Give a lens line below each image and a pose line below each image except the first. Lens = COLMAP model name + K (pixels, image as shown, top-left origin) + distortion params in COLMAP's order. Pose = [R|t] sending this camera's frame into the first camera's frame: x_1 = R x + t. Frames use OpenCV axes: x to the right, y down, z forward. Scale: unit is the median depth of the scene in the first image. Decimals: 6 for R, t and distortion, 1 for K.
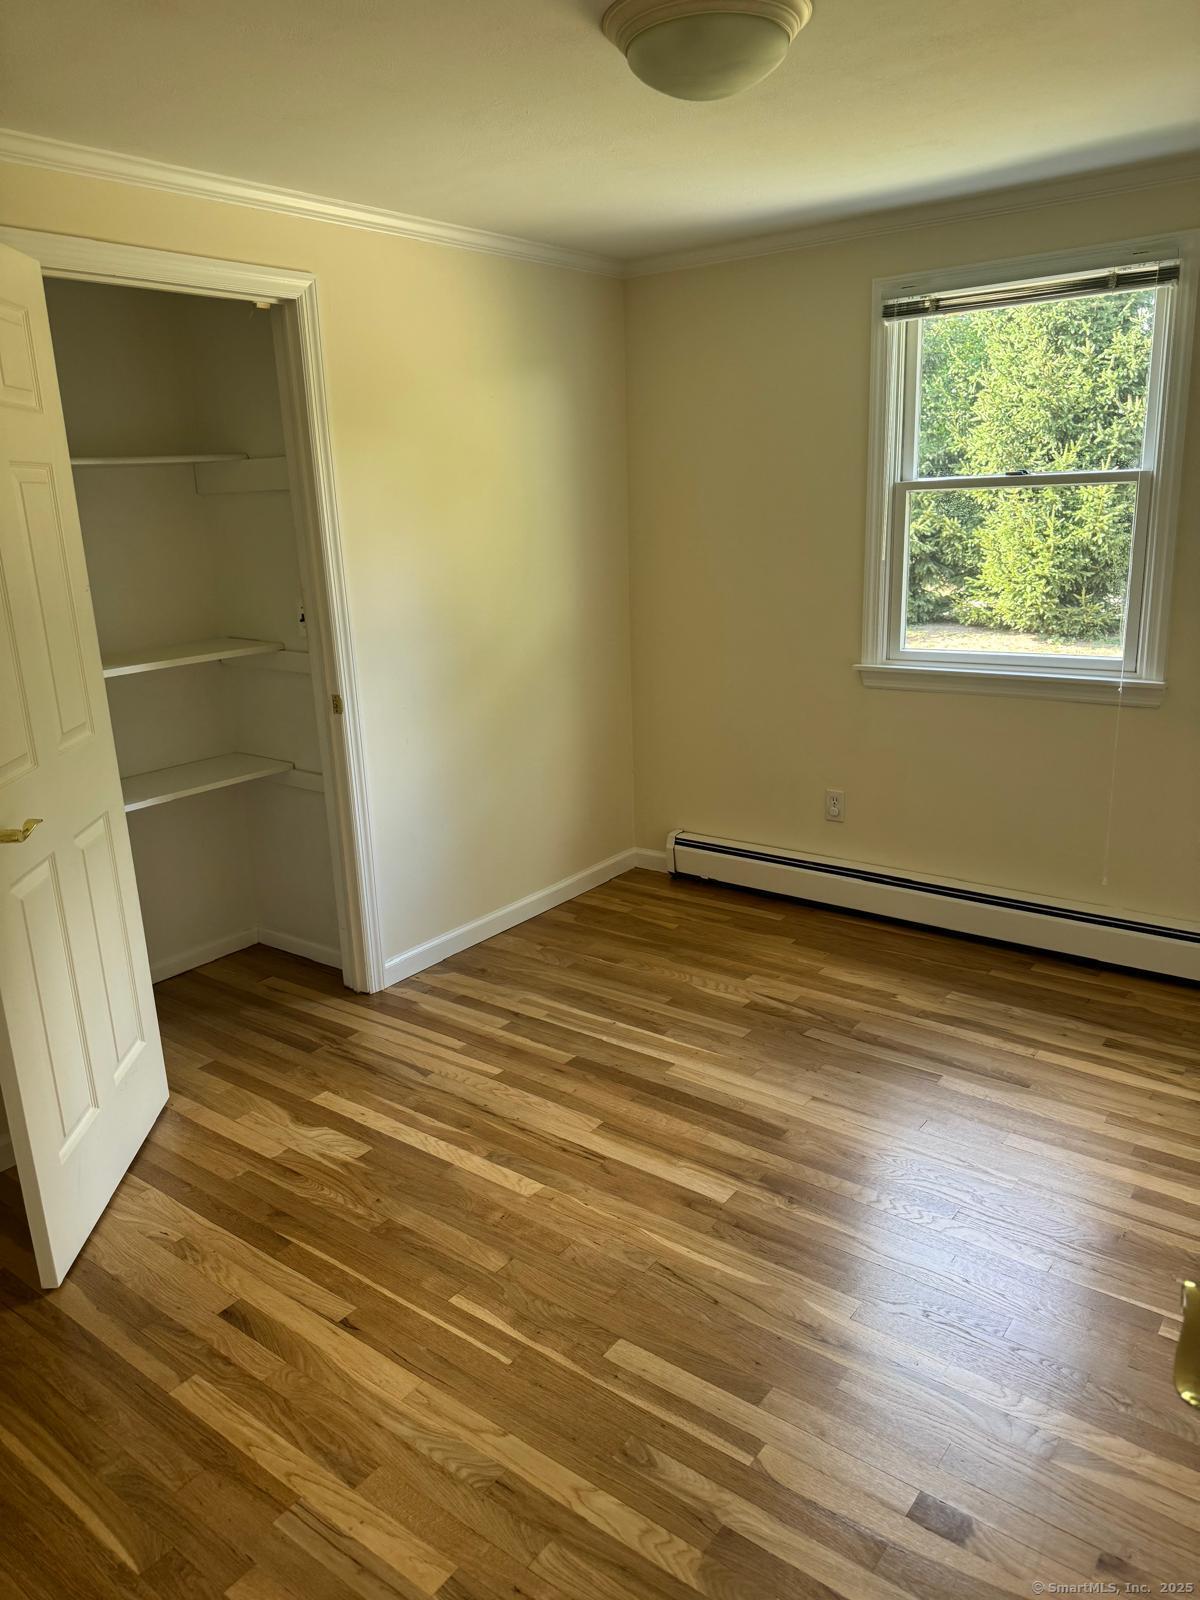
lens RADIAL K [[1140.0, 0, 599.2], [0, 1140.0, 794.7], [0, 0, 1]] dist [0.007643, -0.010955]
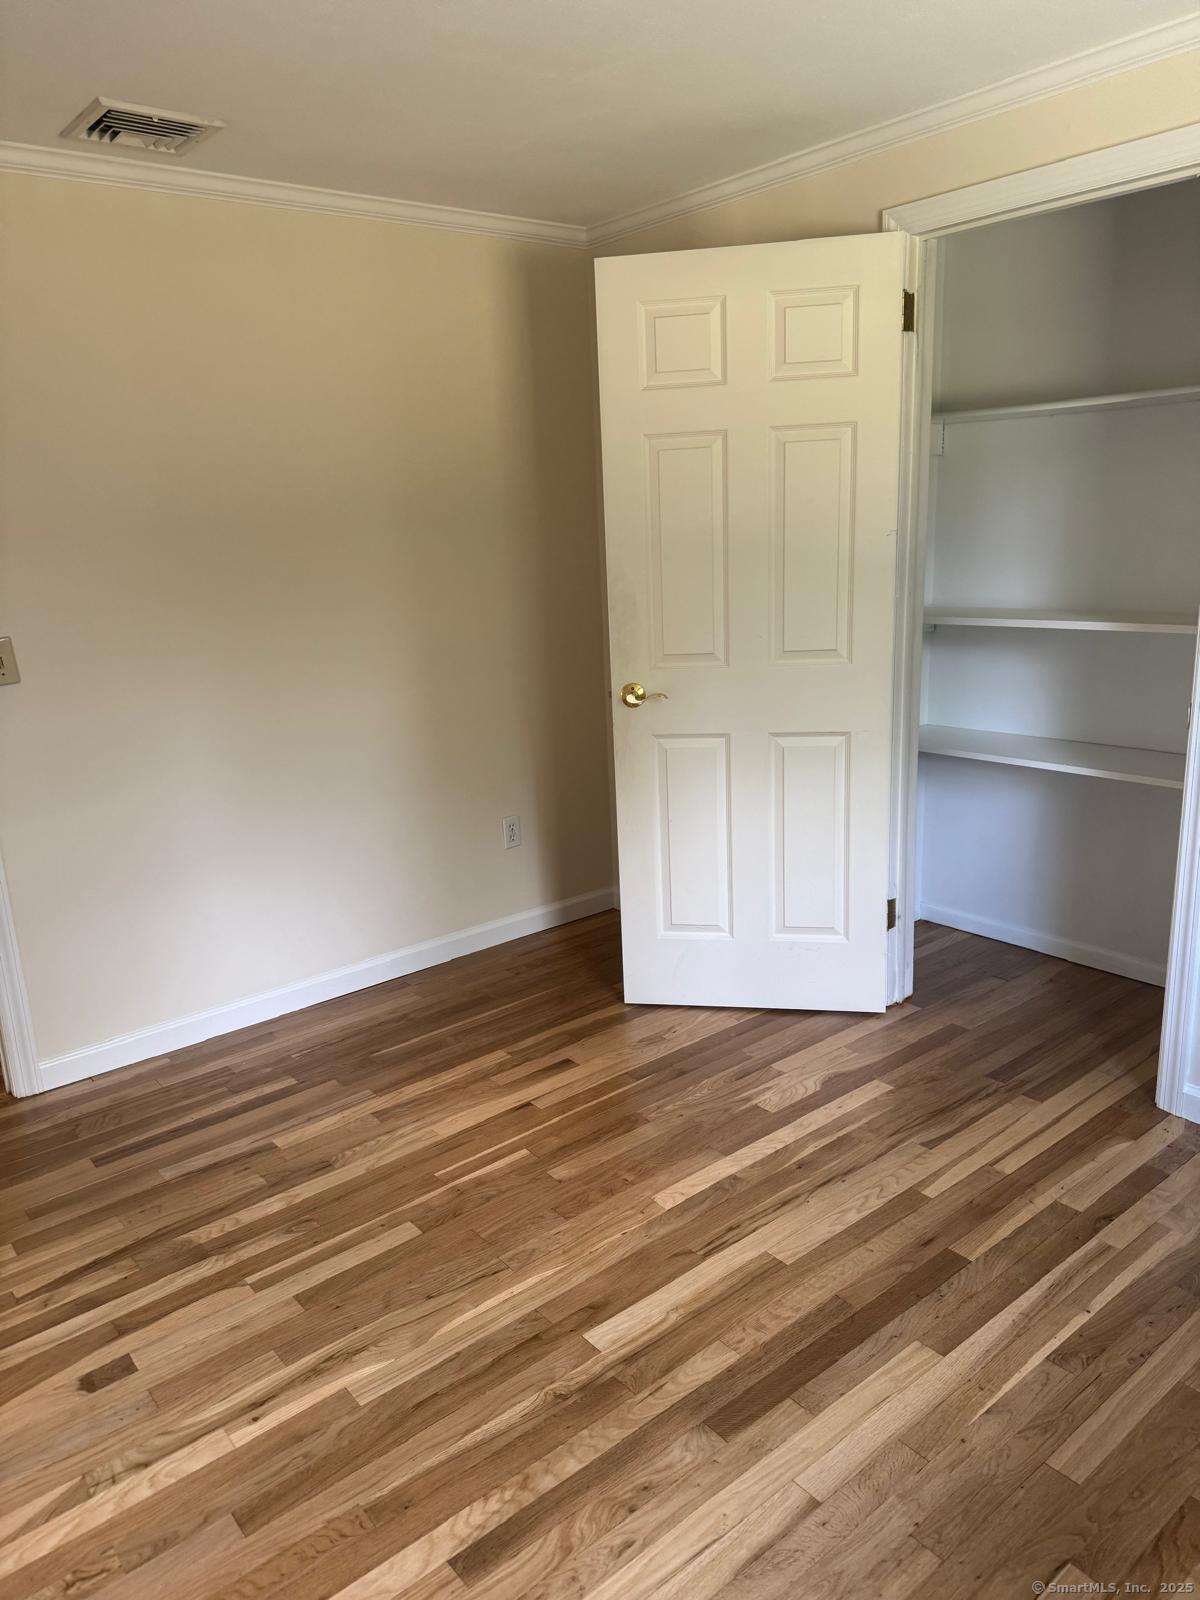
lens RADIAL K [[1140.0, 0, 605.1], [0, 1140.0, 799.2], [0, 0, 1]] dist [0.007643, -0.010955]
pose [[-0.223232, 0.296564, -0.928557, 0.707804], [-0.206554, 0.916571, 0.342393, -0.265261], [0.952629, 0.268231, -0.143352, 0.965451]]
